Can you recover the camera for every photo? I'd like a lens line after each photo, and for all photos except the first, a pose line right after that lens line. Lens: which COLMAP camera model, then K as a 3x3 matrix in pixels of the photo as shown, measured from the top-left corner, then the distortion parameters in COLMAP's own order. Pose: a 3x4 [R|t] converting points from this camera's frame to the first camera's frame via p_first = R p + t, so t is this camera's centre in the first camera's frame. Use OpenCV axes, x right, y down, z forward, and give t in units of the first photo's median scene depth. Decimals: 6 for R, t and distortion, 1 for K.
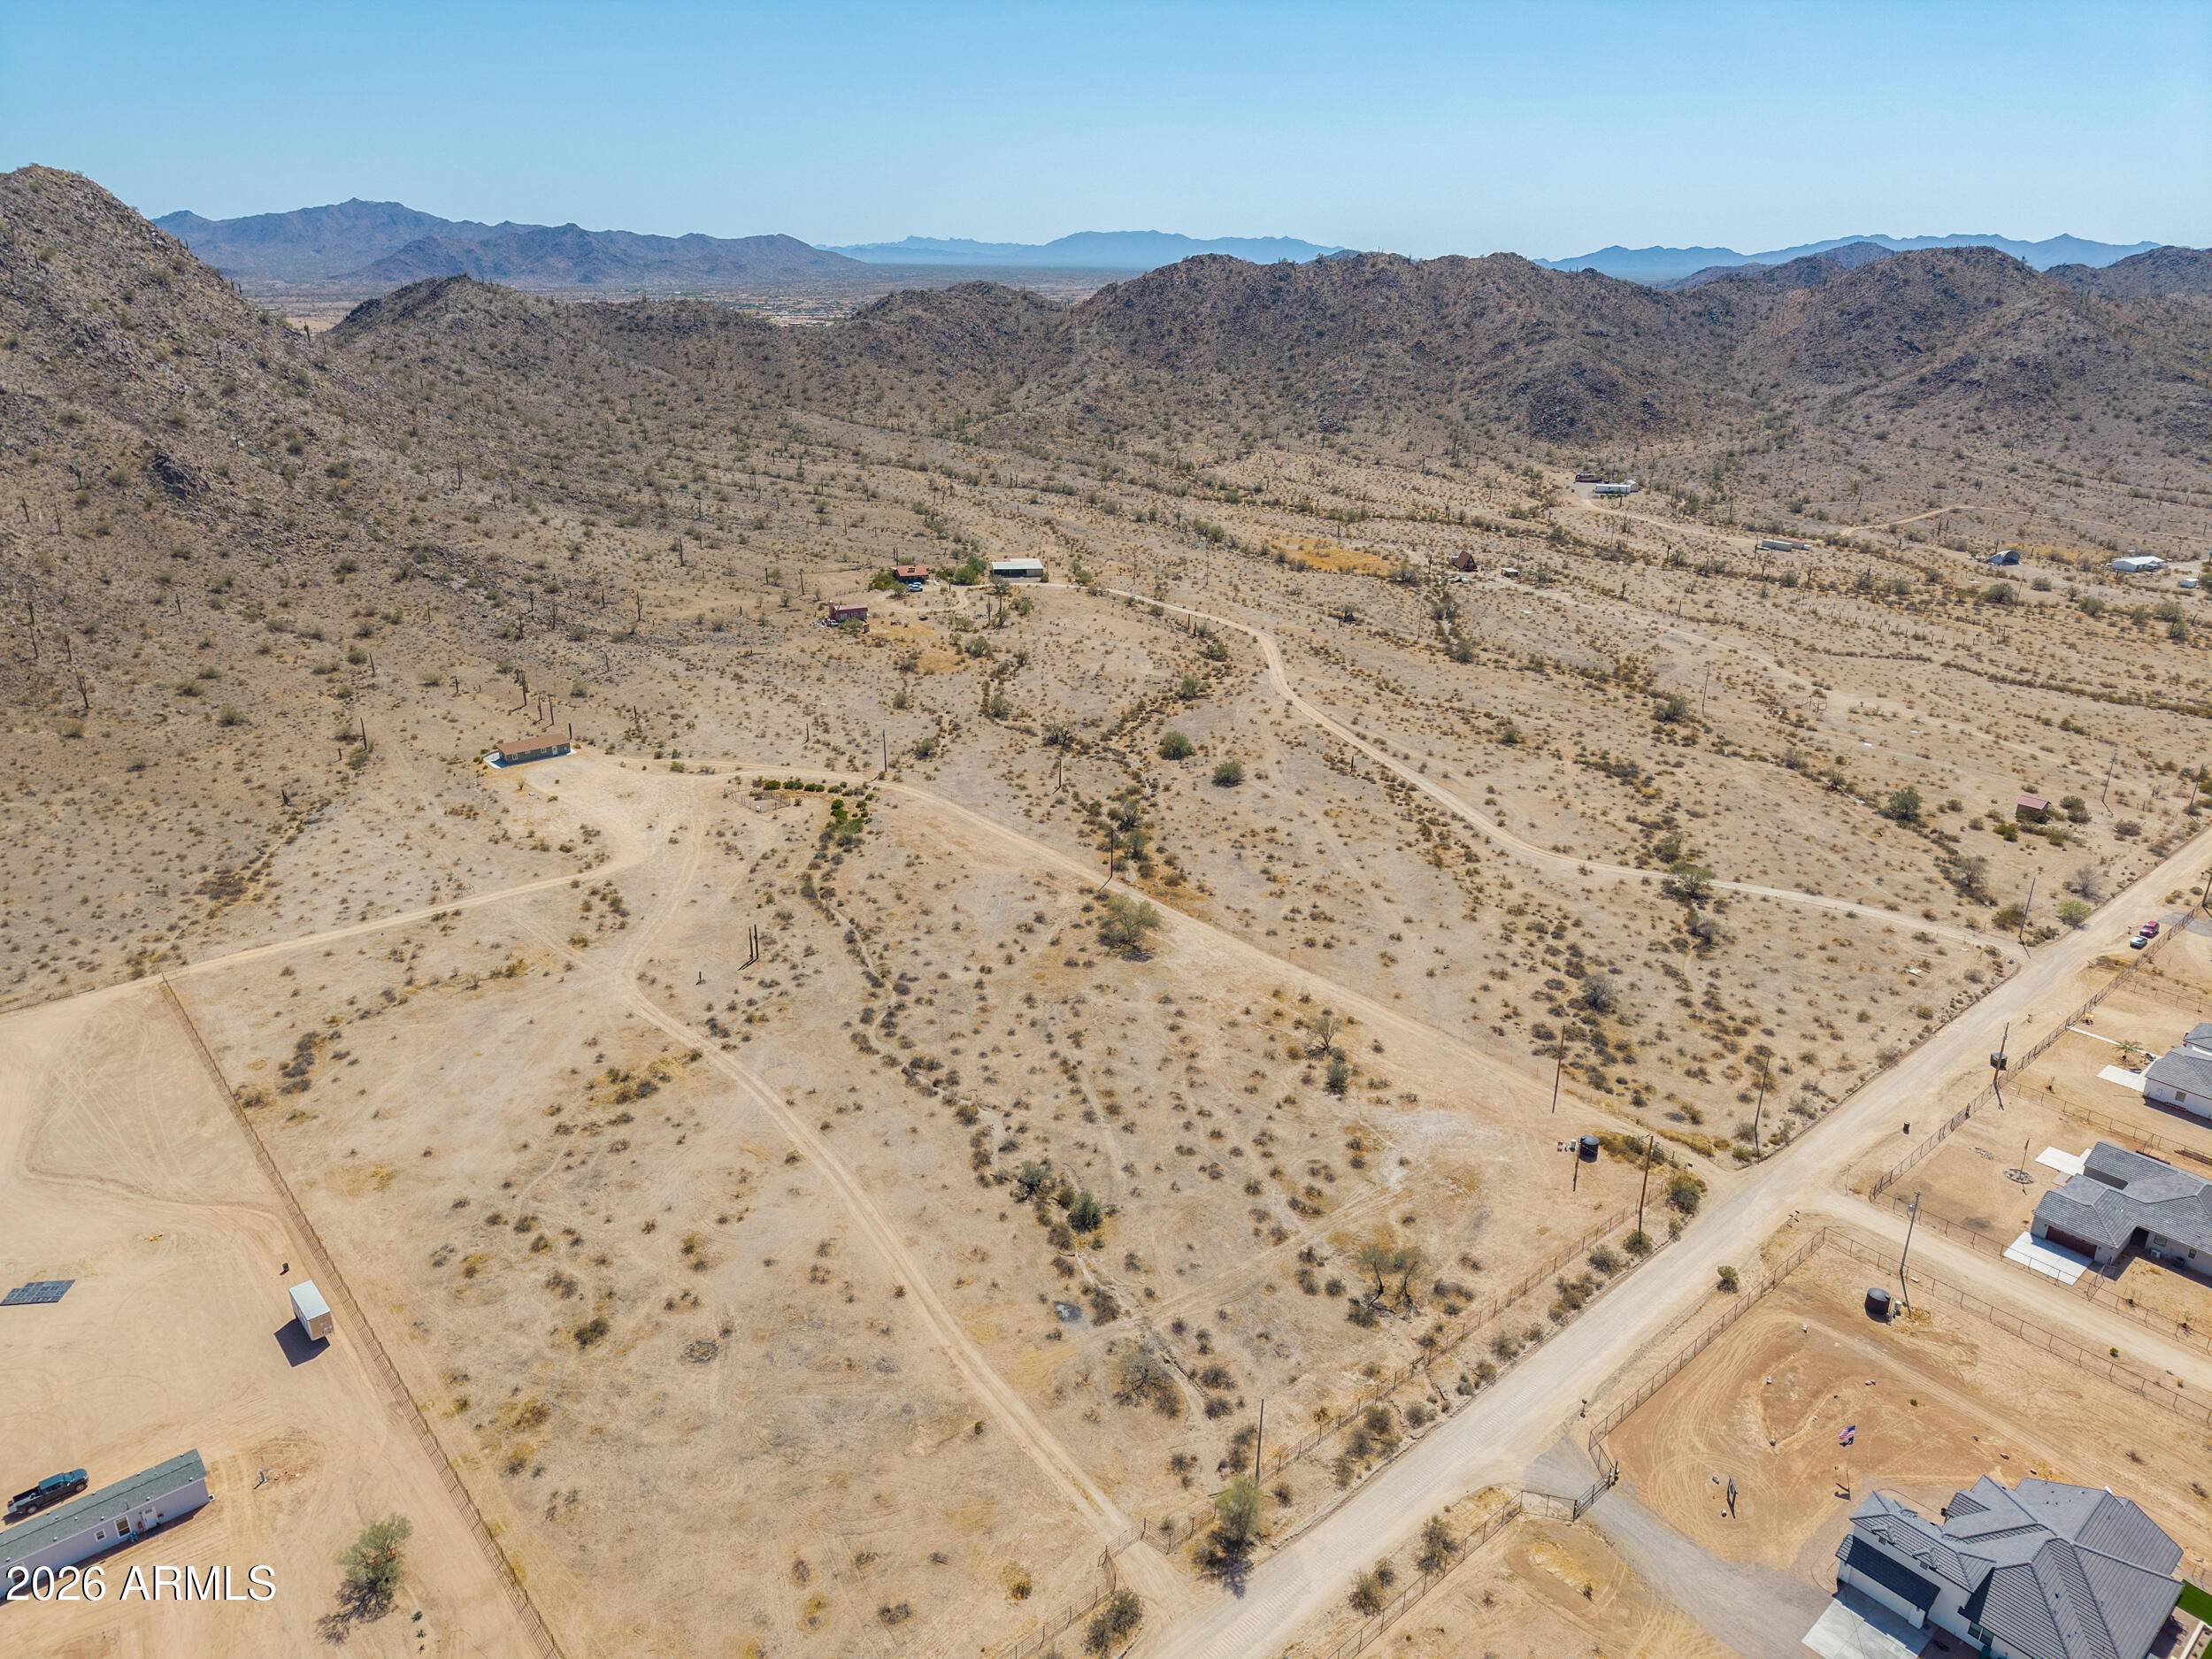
lens RADIAL K [[1493.2, 0, 1122.0], [0, 1493.2, 844.1], [0, 0, 1]] dist [0.035801, -0.037175]
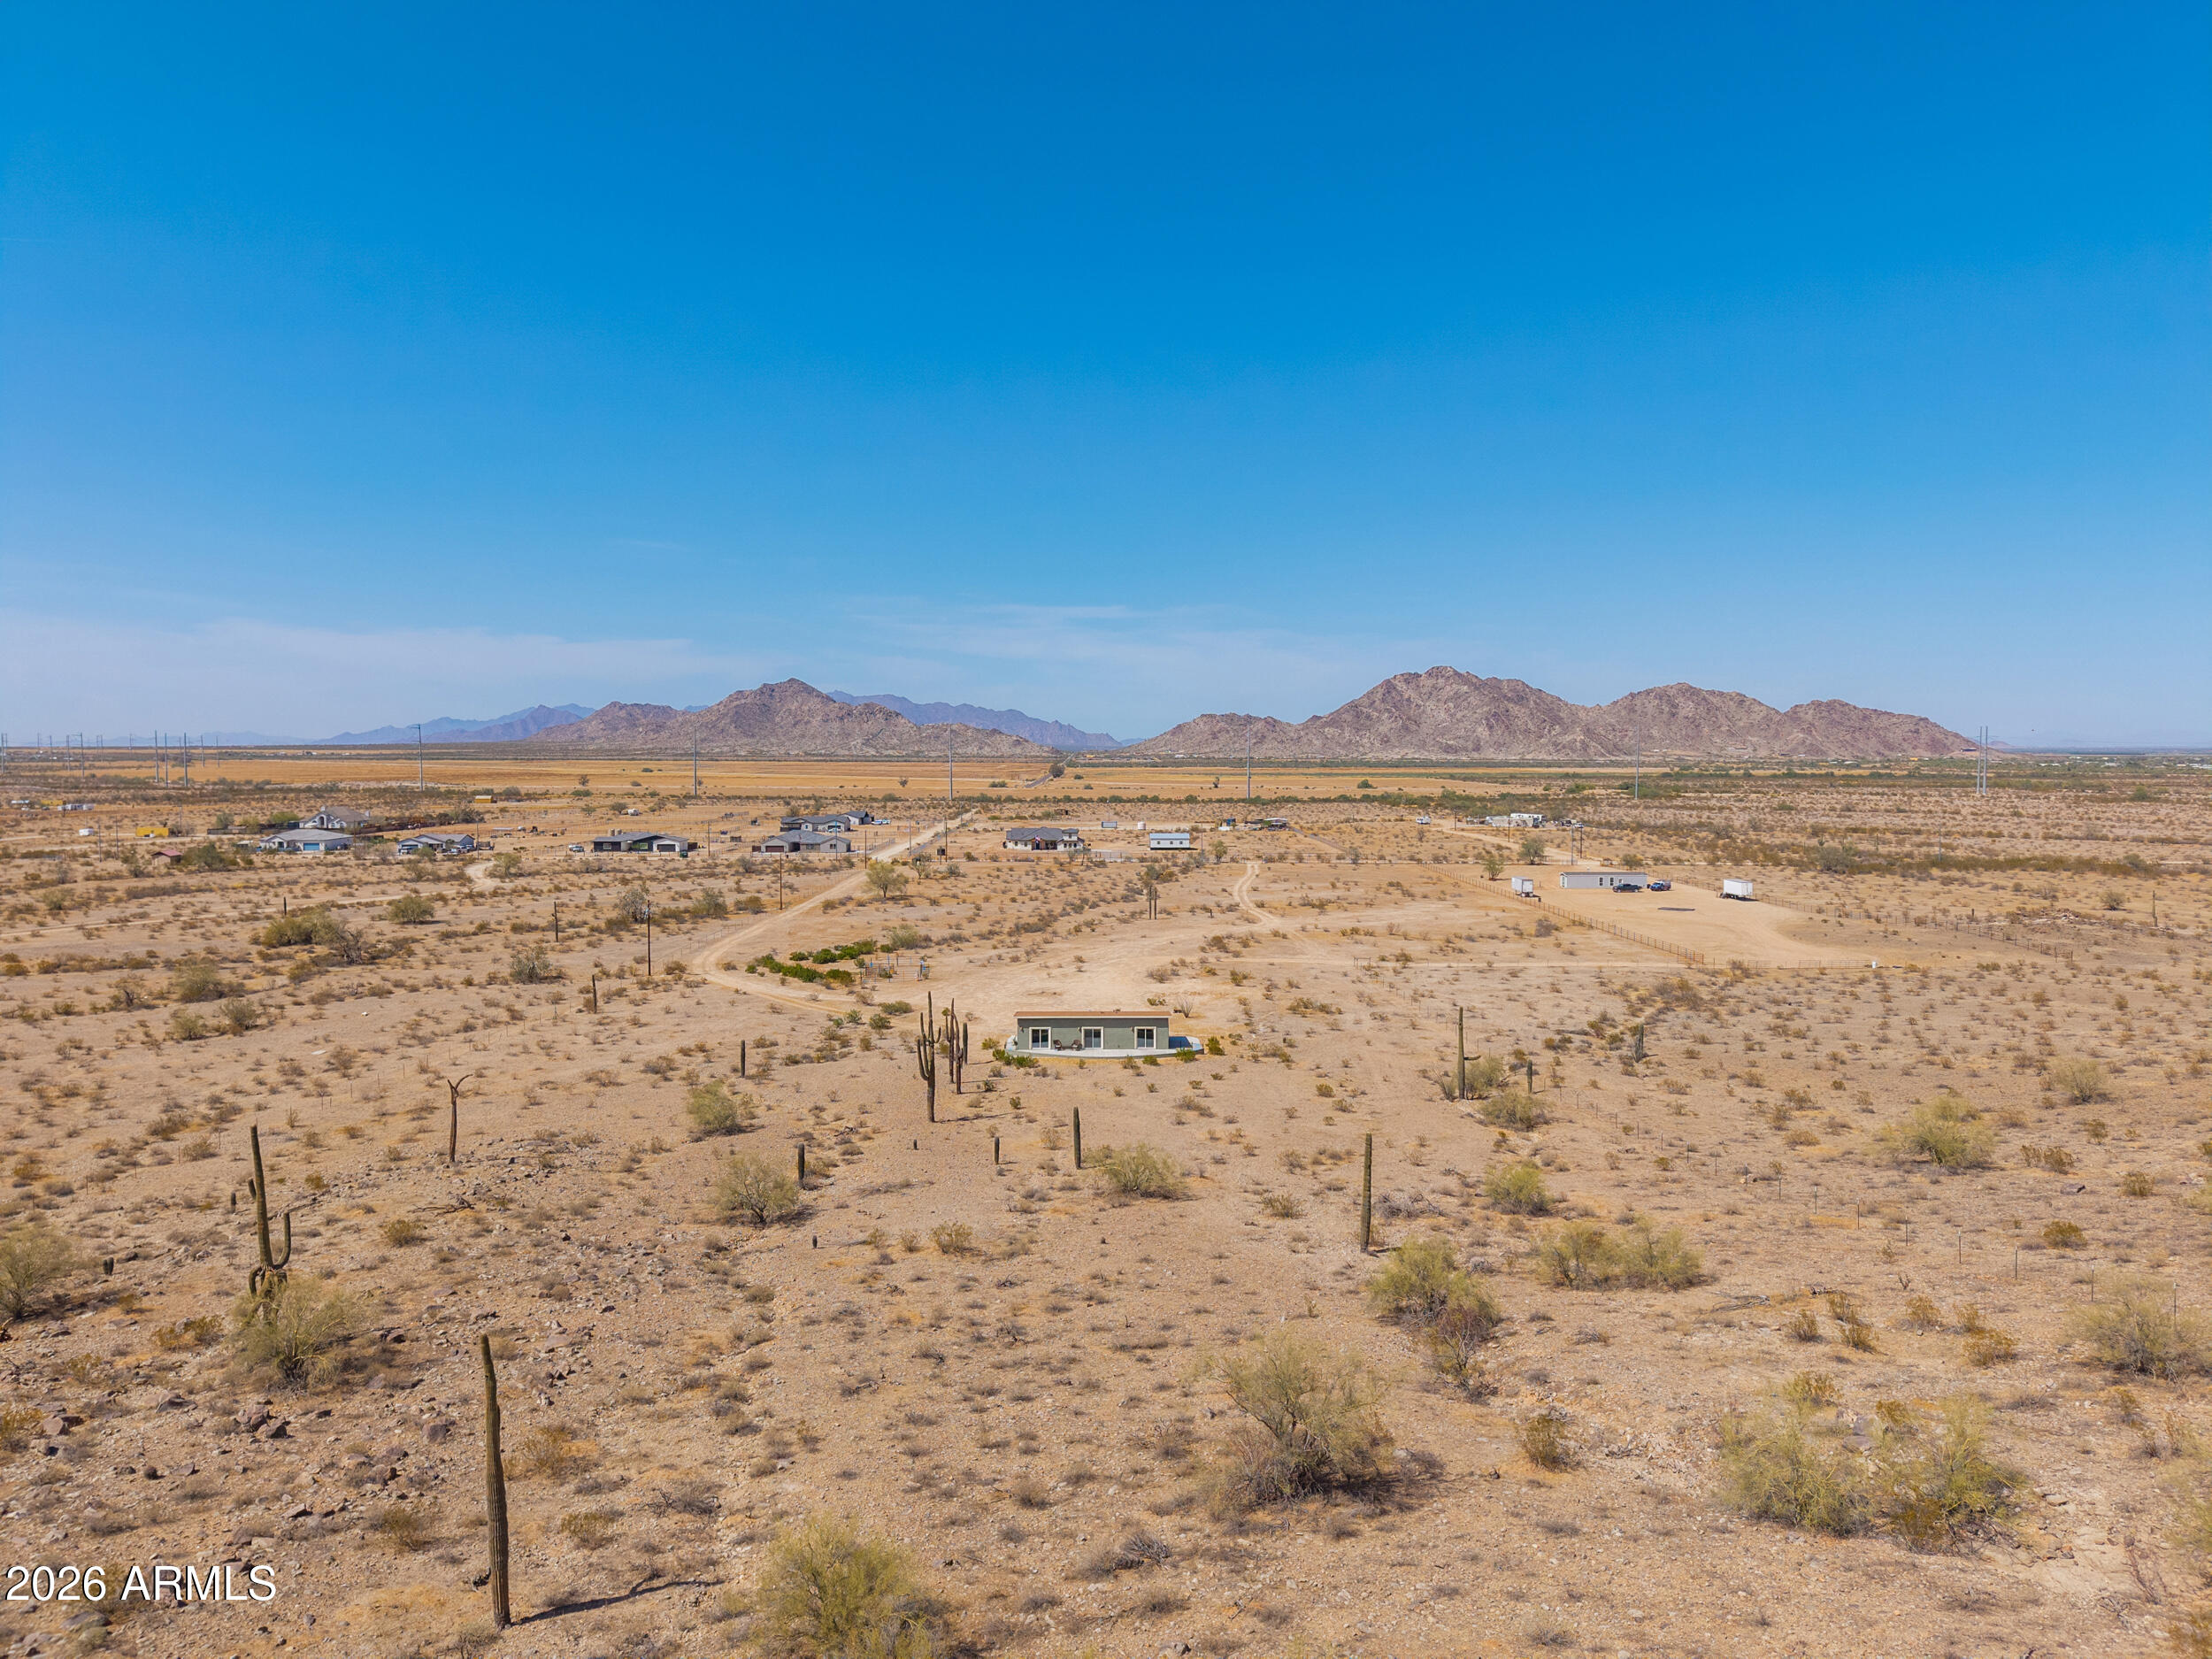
lens RADIAL K [[1493.2, 0, 1114.3], [0, 1493.2, 818.2], [0, 0, 1]] dist [0.035801, -0.037175]
pose [[-0.766748, -0.036628, 0.640902, -0.779244], [0.227576, 0.918020, 0.324728, -0.295457], [-0.600256, 0.394838, -0.695555, 1.492442]]
